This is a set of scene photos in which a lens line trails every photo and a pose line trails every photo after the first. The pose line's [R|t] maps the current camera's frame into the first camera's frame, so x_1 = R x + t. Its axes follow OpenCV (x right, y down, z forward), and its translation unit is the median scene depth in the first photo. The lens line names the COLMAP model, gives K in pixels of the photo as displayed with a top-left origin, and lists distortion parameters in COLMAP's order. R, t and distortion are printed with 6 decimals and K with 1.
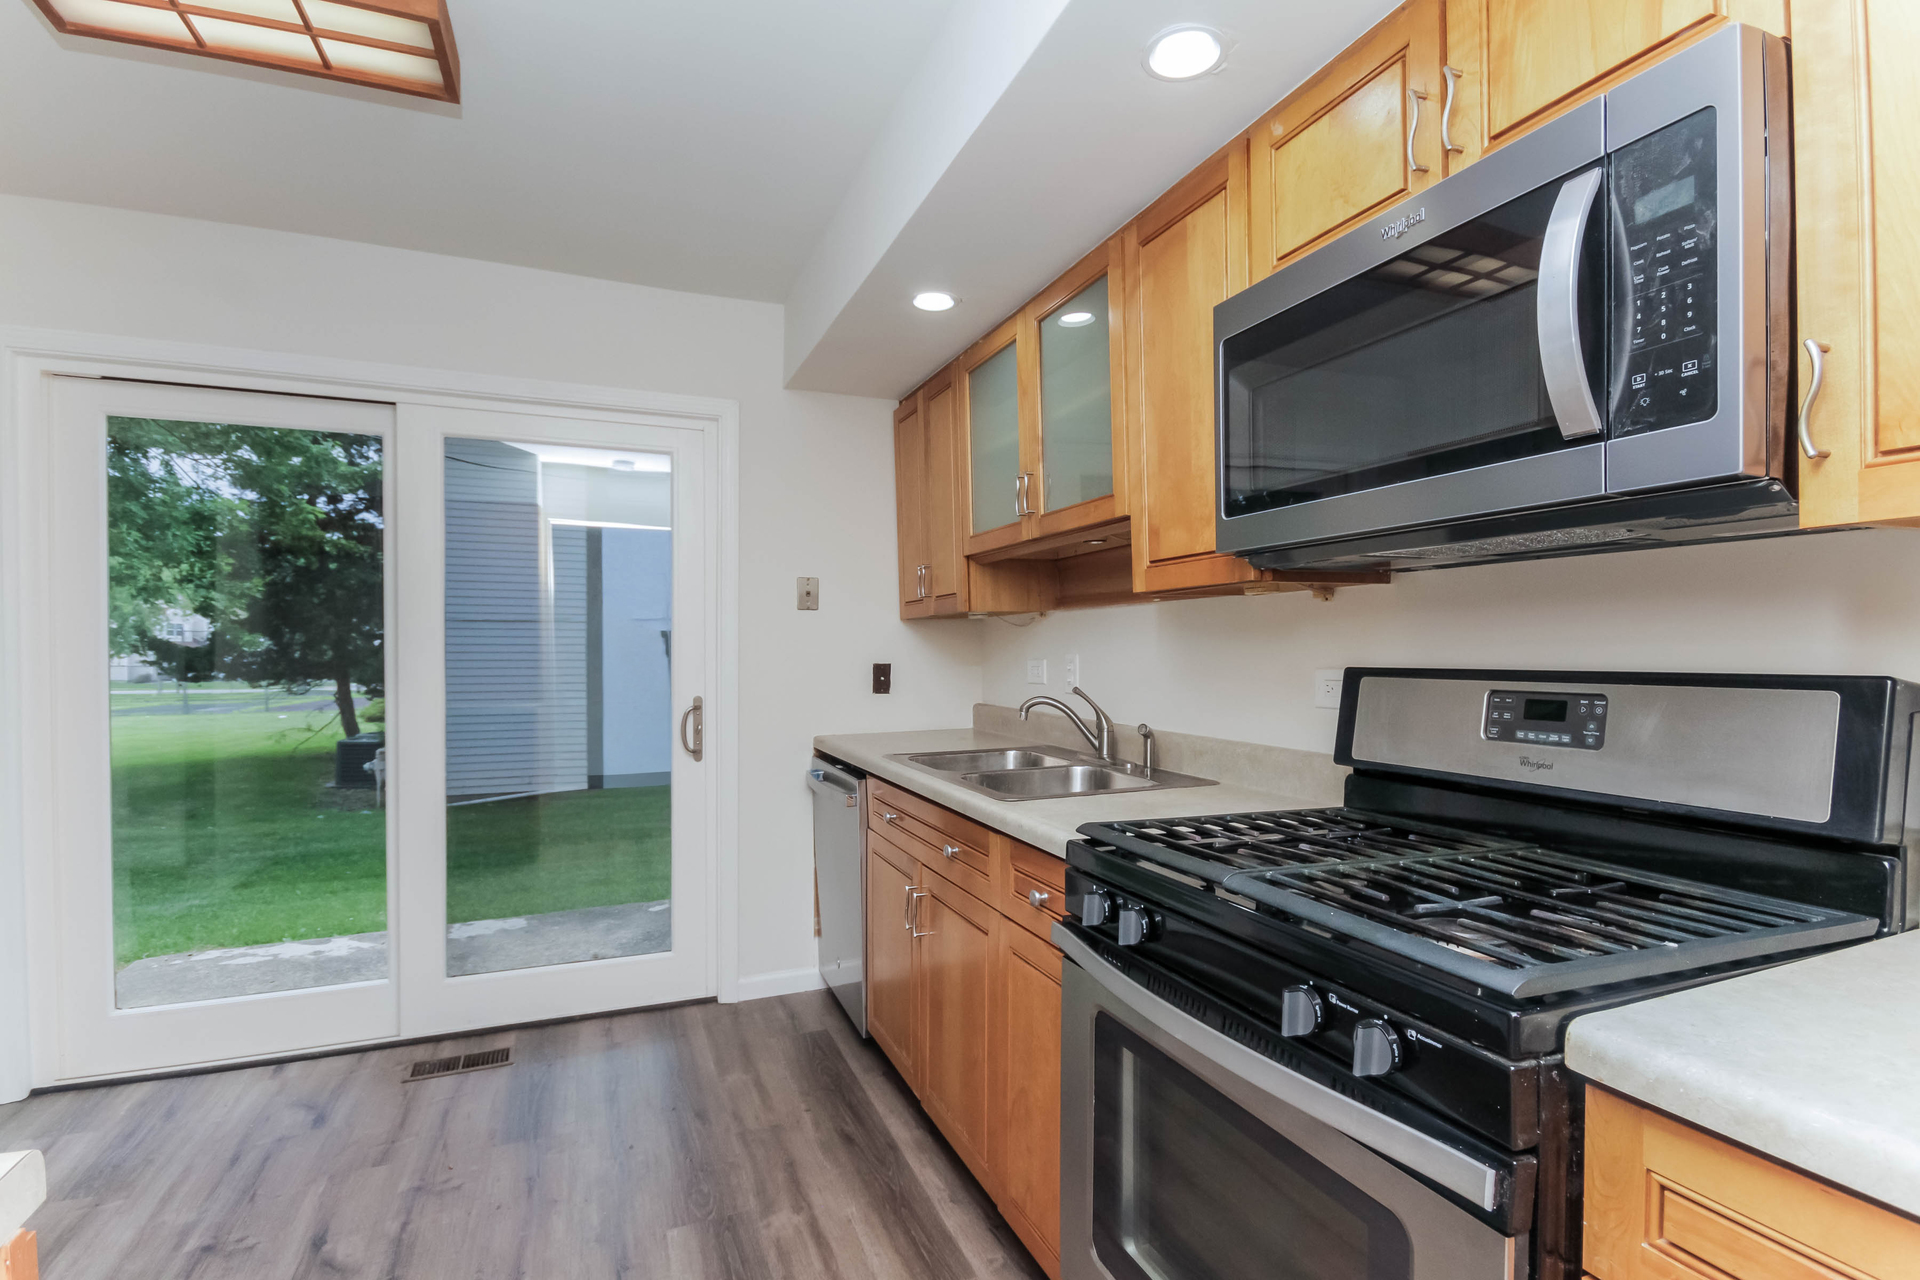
lens RADIAL K [[896.8, 0, 960.0], [0, 896.8, 640.0], [0, 0, 1]] dist [0.002462, 0.000388]
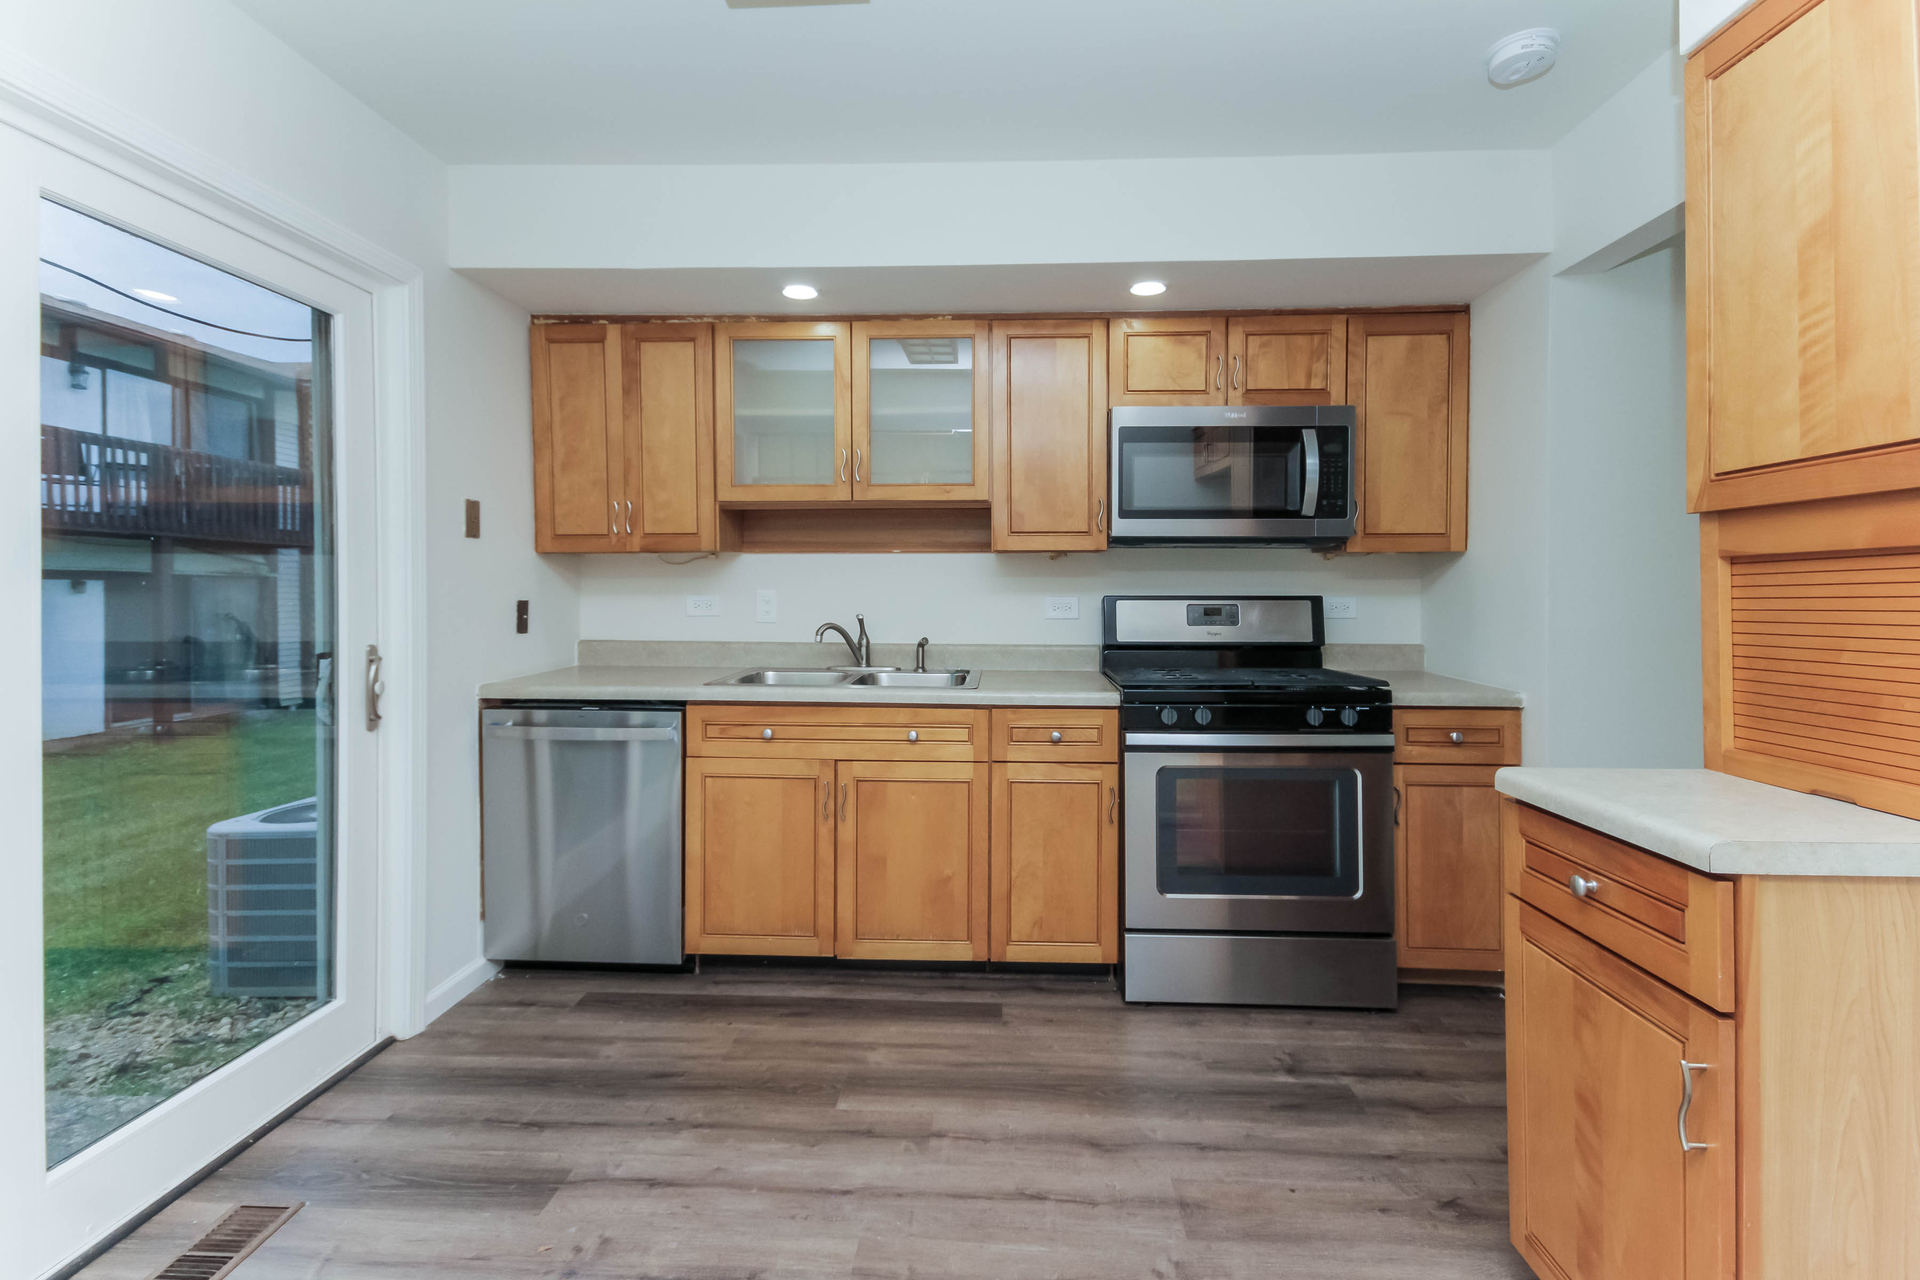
lens RADIAL K [[894.6, 0, 959.2], [0, 894.6, 584.6], [0, 0, 1]] dist [-0.002099, -0.000419]
pose [[0.421953, 0.008689, 0.906576, -1.256861], [-0.013584, 0.999902, -0.003260, 0.013690], [-0.906516, -0.010939, 0.422030, 0.401274]]
